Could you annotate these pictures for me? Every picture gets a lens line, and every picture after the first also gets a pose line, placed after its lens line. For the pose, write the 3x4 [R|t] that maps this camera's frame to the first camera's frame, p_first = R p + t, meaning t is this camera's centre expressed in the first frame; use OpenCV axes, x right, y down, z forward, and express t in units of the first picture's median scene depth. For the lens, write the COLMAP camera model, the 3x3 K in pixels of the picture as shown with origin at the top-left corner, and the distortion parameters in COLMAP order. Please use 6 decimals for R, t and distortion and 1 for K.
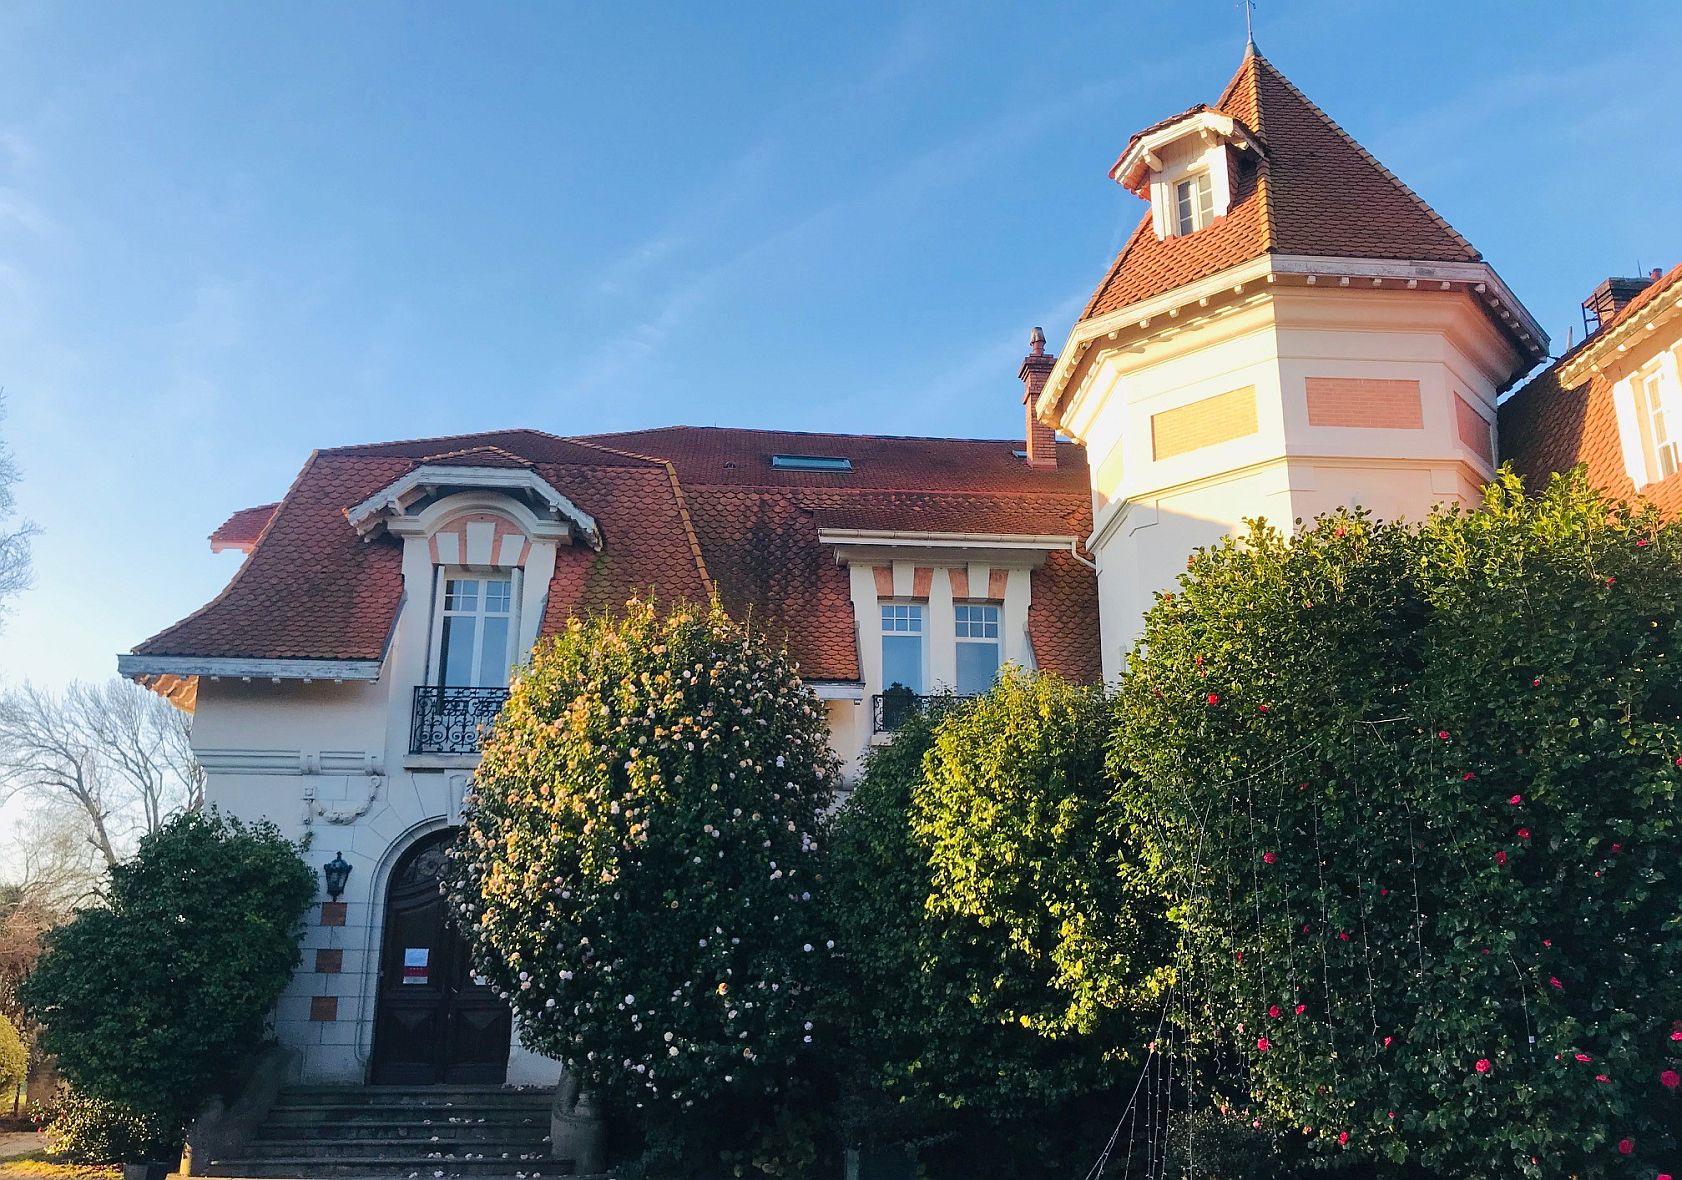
lens RADIAL K [[1371.5, 0, 845.6], [0, 1371.5, 641.5], [0, 0, 1]] dist [0.037493, -0.125076]
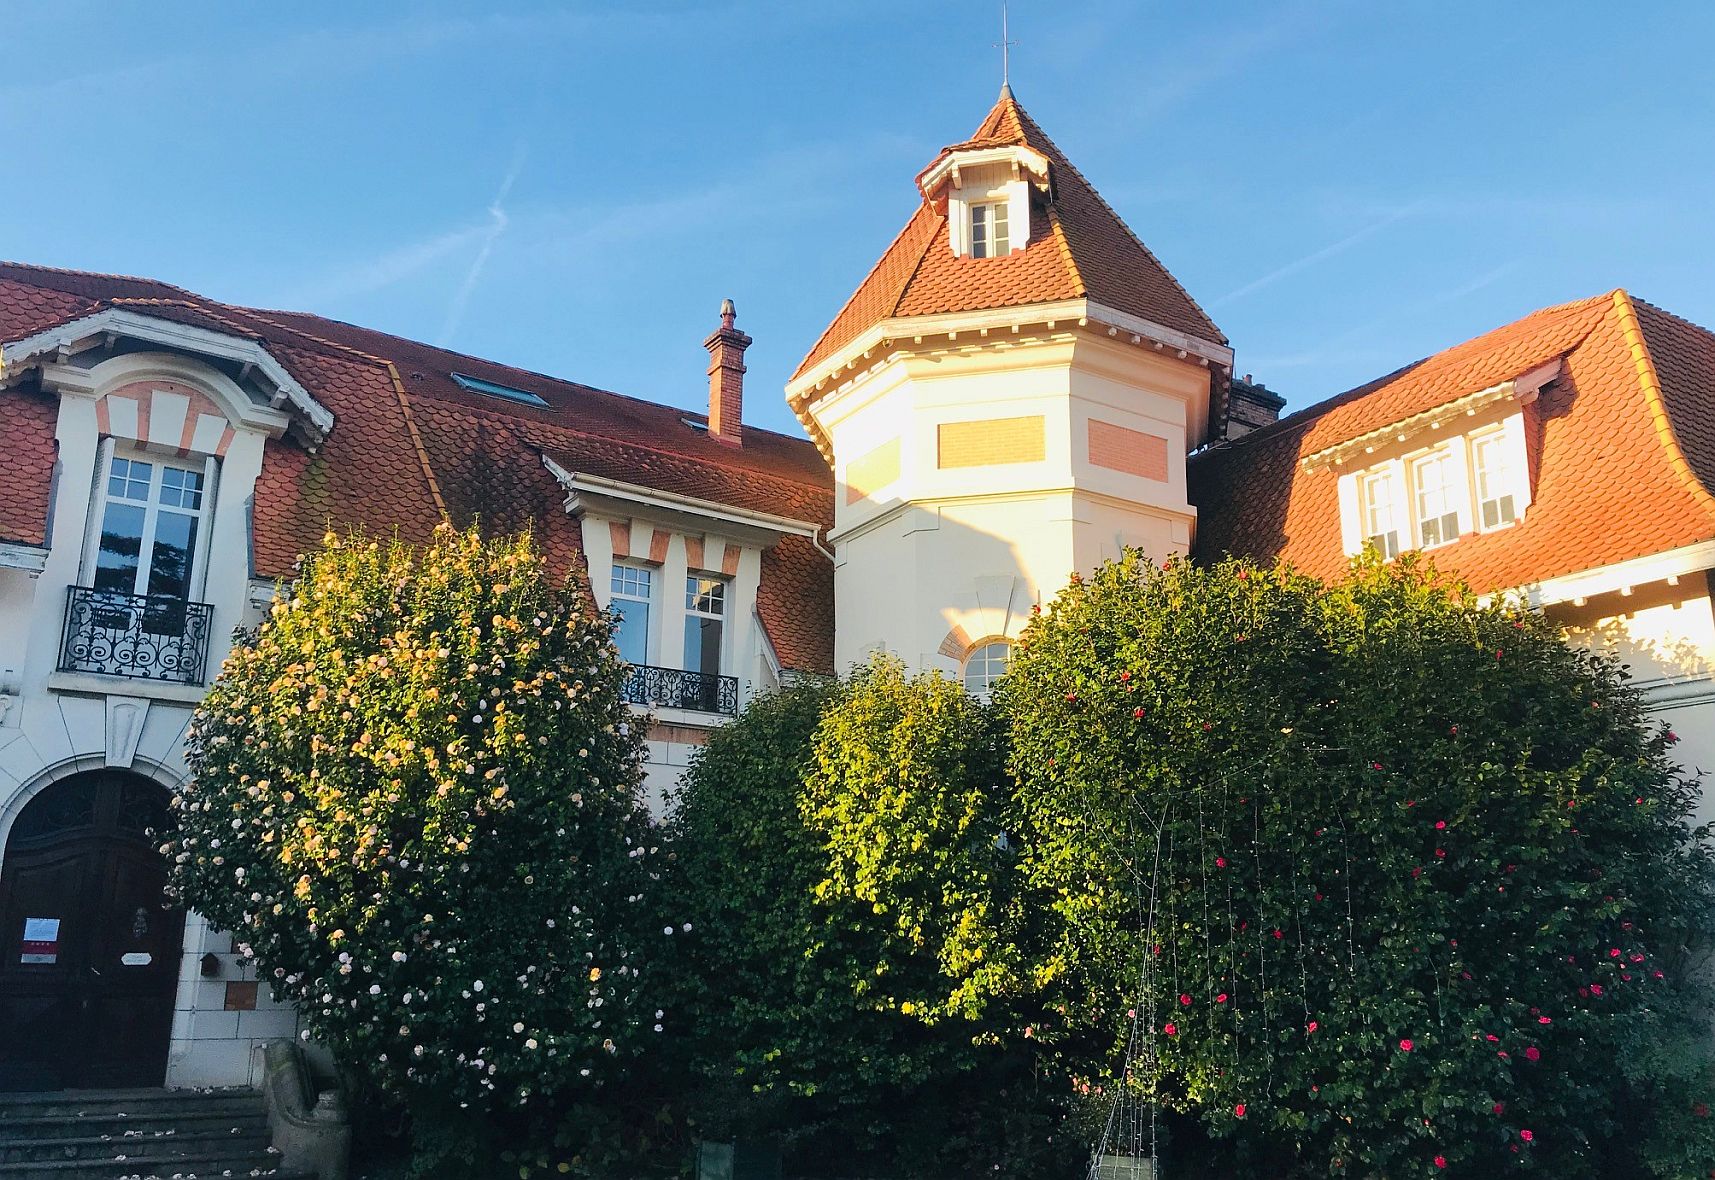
lens RADIAL K [[1409.6, 0, 881.2], [0, 1409.6, 650.1], [0, 0, 1]] dist [0.046915, -0.087292]
pose [[0.874773, 0.113278, 0.471106, -0.316610], [-0.124859, 0.992152, -0.006720, 0.018371], [-0.468170, -0.052943, 0.882051, 0.078860]]
